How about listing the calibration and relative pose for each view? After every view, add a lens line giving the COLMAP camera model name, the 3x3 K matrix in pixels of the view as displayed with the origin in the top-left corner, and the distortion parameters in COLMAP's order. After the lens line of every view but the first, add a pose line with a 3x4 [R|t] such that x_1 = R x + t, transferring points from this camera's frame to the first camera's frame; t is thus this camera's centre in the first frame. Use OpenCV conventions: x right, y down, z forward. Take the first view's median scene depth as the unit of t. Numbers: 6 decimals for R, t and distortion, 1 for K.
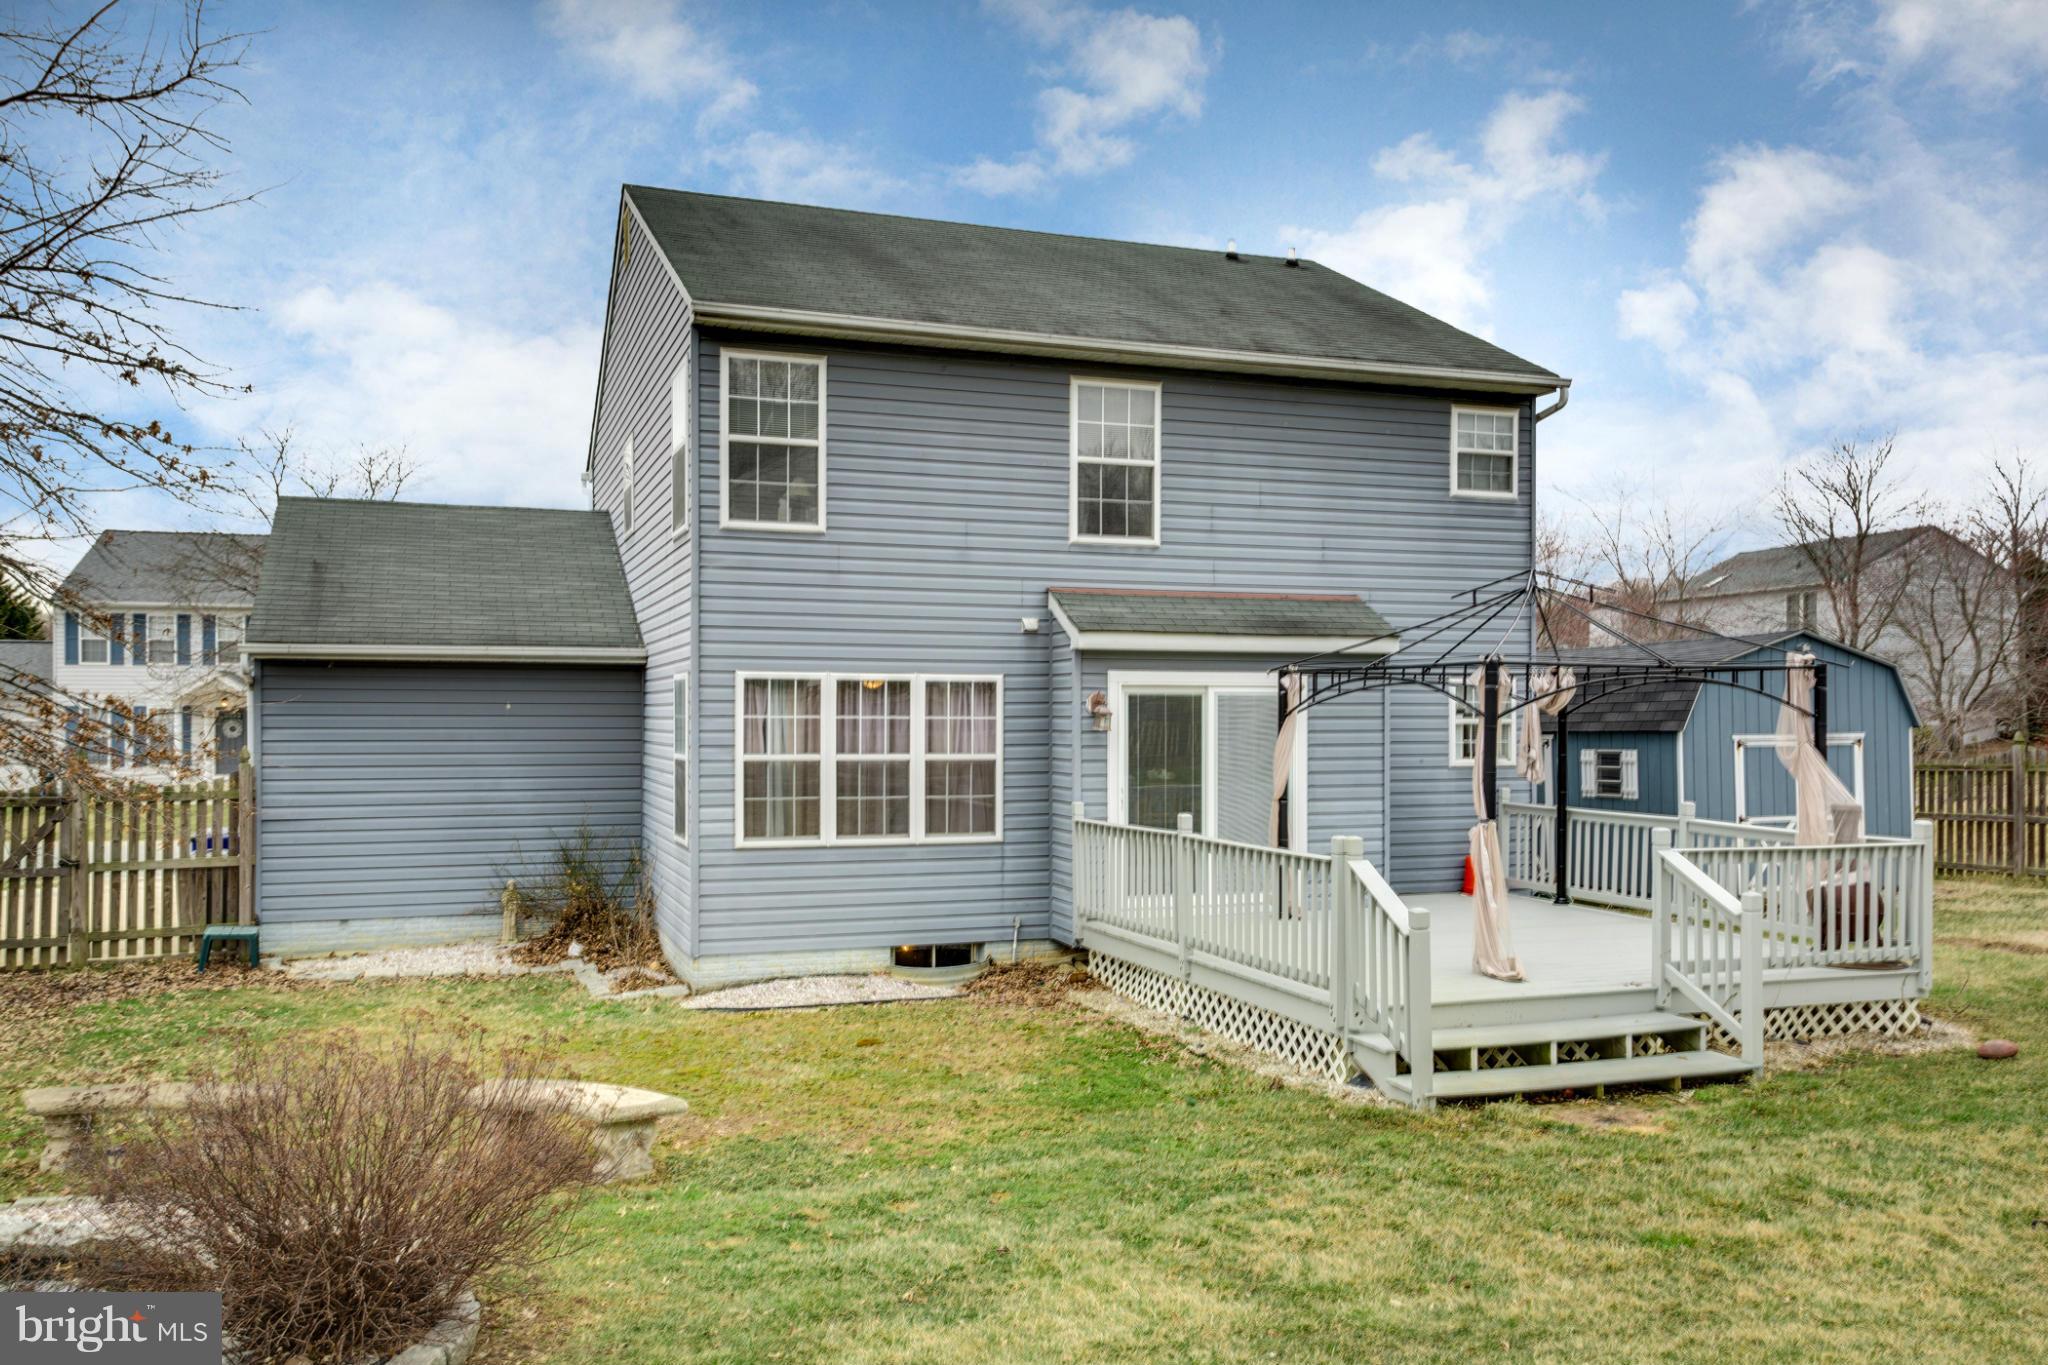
lens RADIAL K [[940.0, 0, 1024.1], [0, 940.0, 563.2], [0, 0, 1]] dist [0.019875, 0.000712]
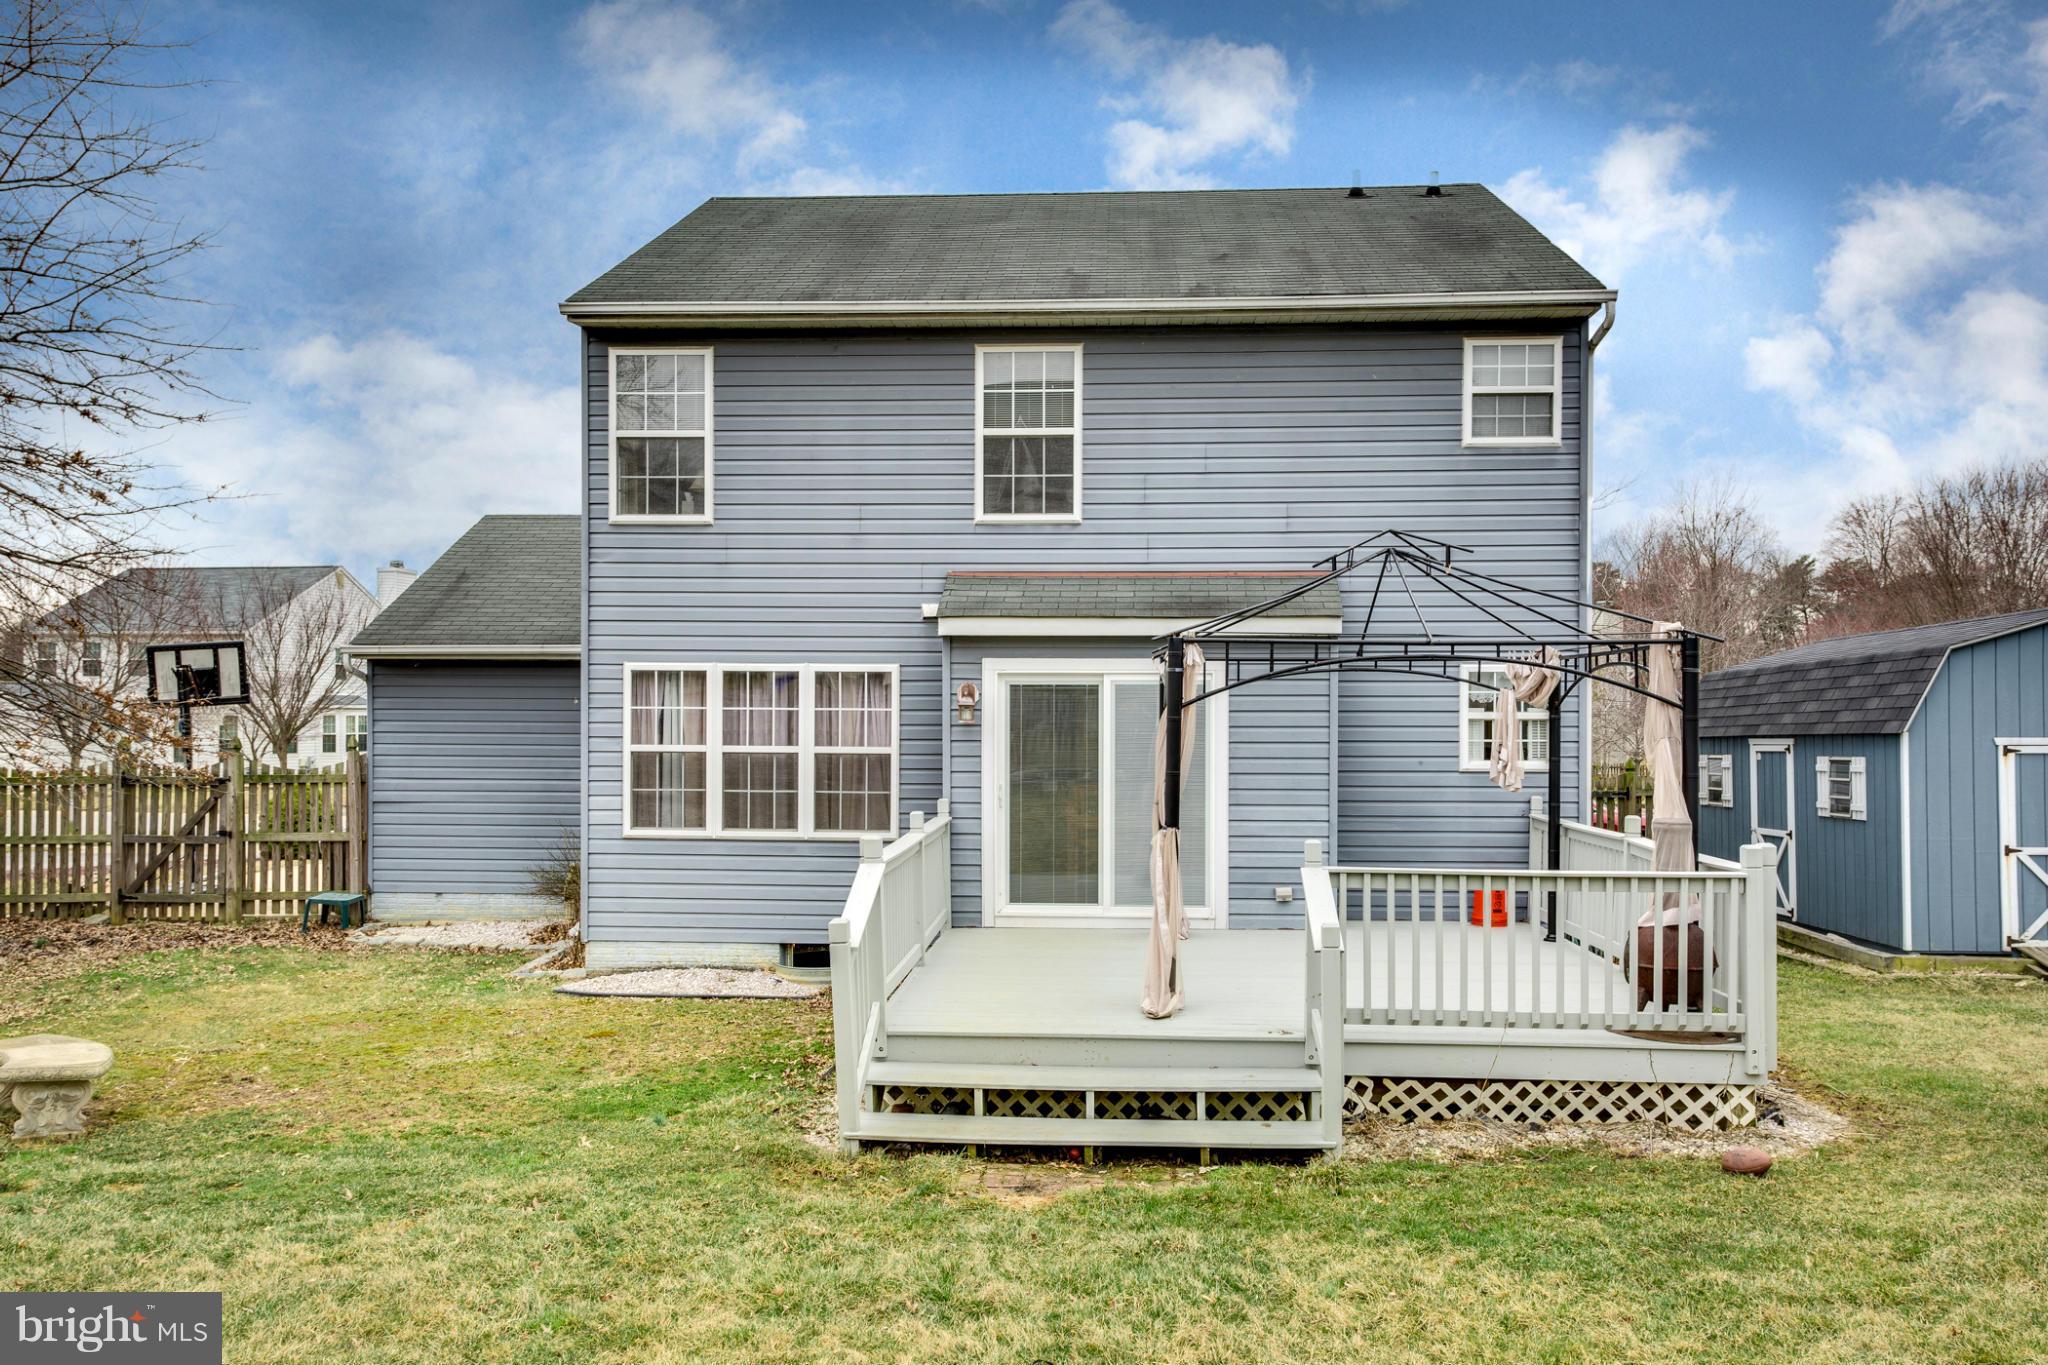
lens RADIAL K [[979.9, 0, 1013.9], [0, 979.9, 550.7], [0, 0, 1]] dist [0.027433, -0.011664]
pose [[0.967363, -0.037956, -0.250536, 0.356485], [0.037377, 0.999276, -0.007073, 0.015453], [0.250623, -0.002522, 0.968082, 0.070527]]
